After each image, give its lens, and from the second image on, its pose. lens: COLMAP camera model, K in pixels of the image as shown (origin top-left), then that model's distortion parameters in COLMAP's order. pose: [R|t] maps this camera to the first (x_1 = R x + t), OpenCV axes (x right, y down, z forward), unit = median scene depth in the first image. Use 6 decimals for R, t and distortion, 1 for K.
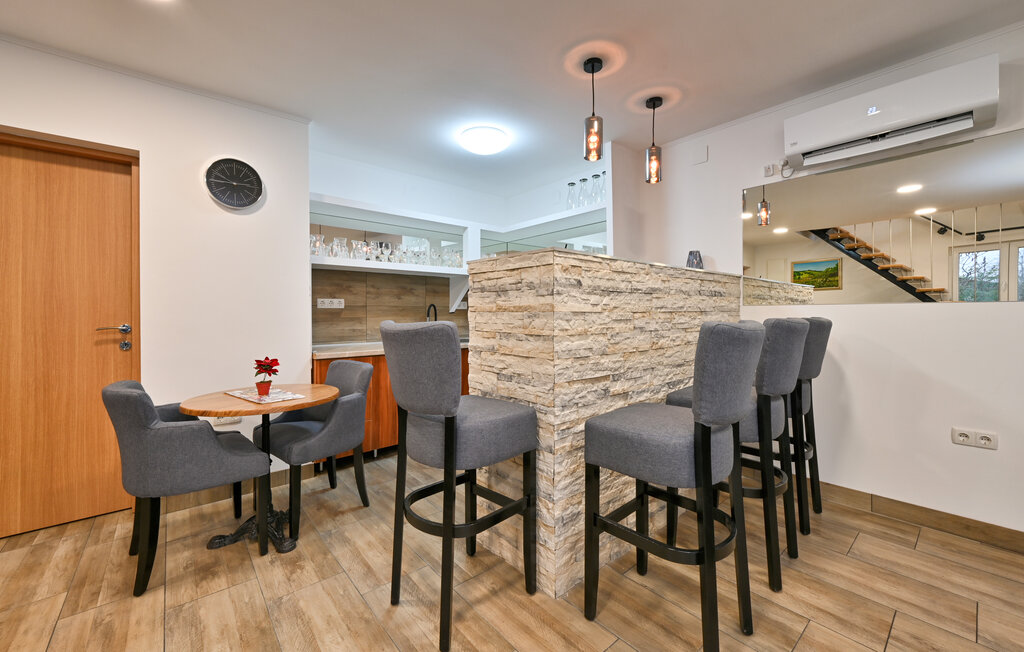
lens RADIAL K [[403.6, 0, 520.6], [0, 403.6, 314.4], [0, 0, 1]] dist [-0.001895, -0.000035]
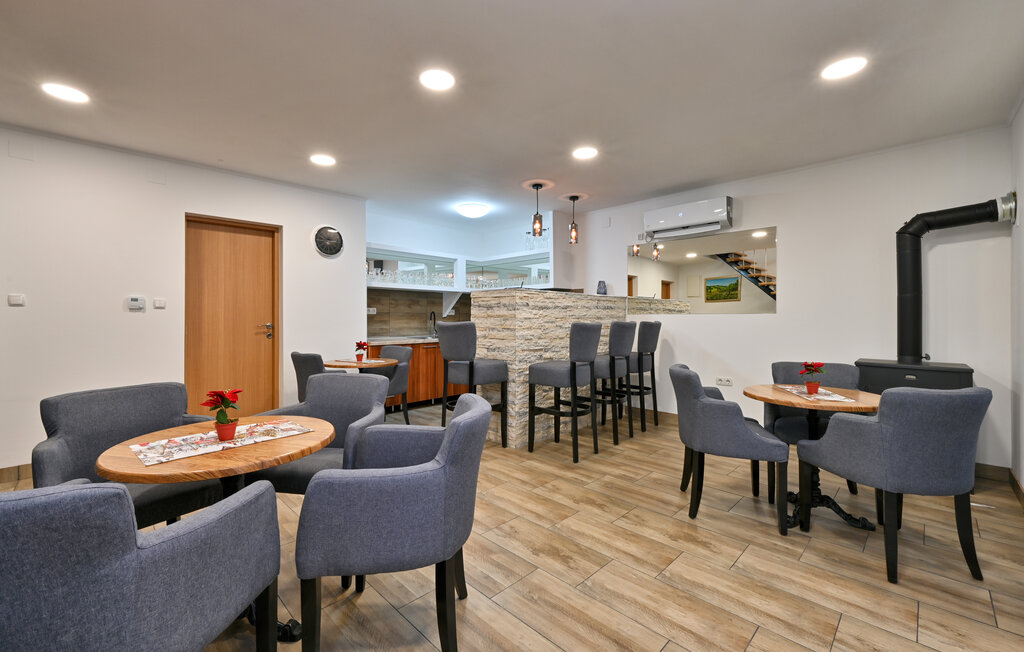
lens RADIAL K [[403.6, 0, 520.6], [0, 403.6, 314.4], [0, 0, 1]] dist [-0.001895, -0.000035]
pose [[0.995962, 0.006018, 0.089570, -0.066082], [-0.004975, 0.999917, -0.011866, 0.000986], [-0.089634, 0.011373, 0.995910, -0.901265]]
